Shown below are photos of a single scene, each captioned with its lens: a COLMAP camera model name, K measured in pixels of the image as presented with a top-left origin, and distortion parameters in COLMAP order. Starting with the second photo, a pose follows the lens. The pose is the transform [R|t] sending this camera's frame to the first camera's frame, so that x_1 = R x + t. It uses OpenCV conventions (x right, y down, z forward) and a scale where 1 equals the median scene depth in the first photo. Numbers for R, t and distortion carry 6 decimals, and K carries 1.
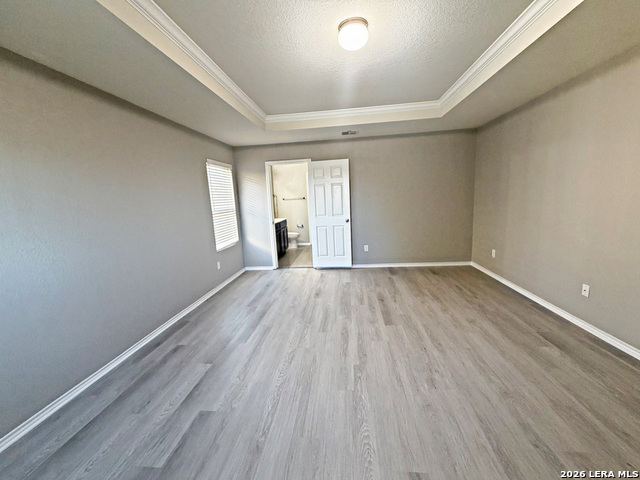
lens RADIAL K [[253.1, 0, 324.2], [0, 253.1, 241.0], [0, 0, 1]] dist [0.002412, 0.001082]
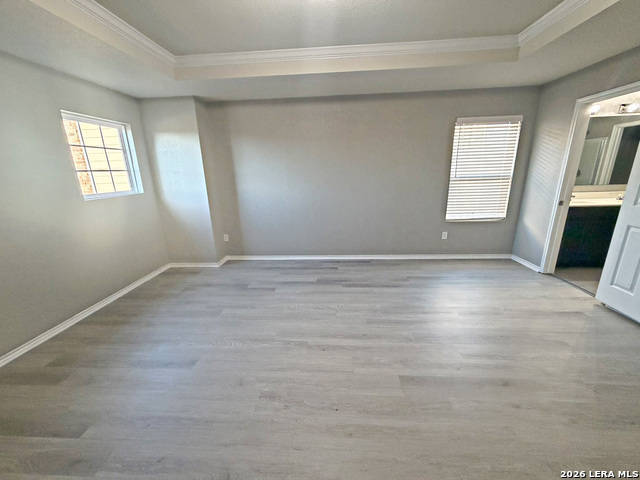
lens RADIAL K [[253.1, 0, 322.3], [0, 253.1, 241.5], [0, 0, 1]] dist [0.002412, 0.001082]
pose [[0.048147, 0.312417, -0.948724, 0.762976], [-0.141055, 0.942434, 0.303187, -0.170594], [0.988830, 0.119225, 0.089443, 0.716624]]
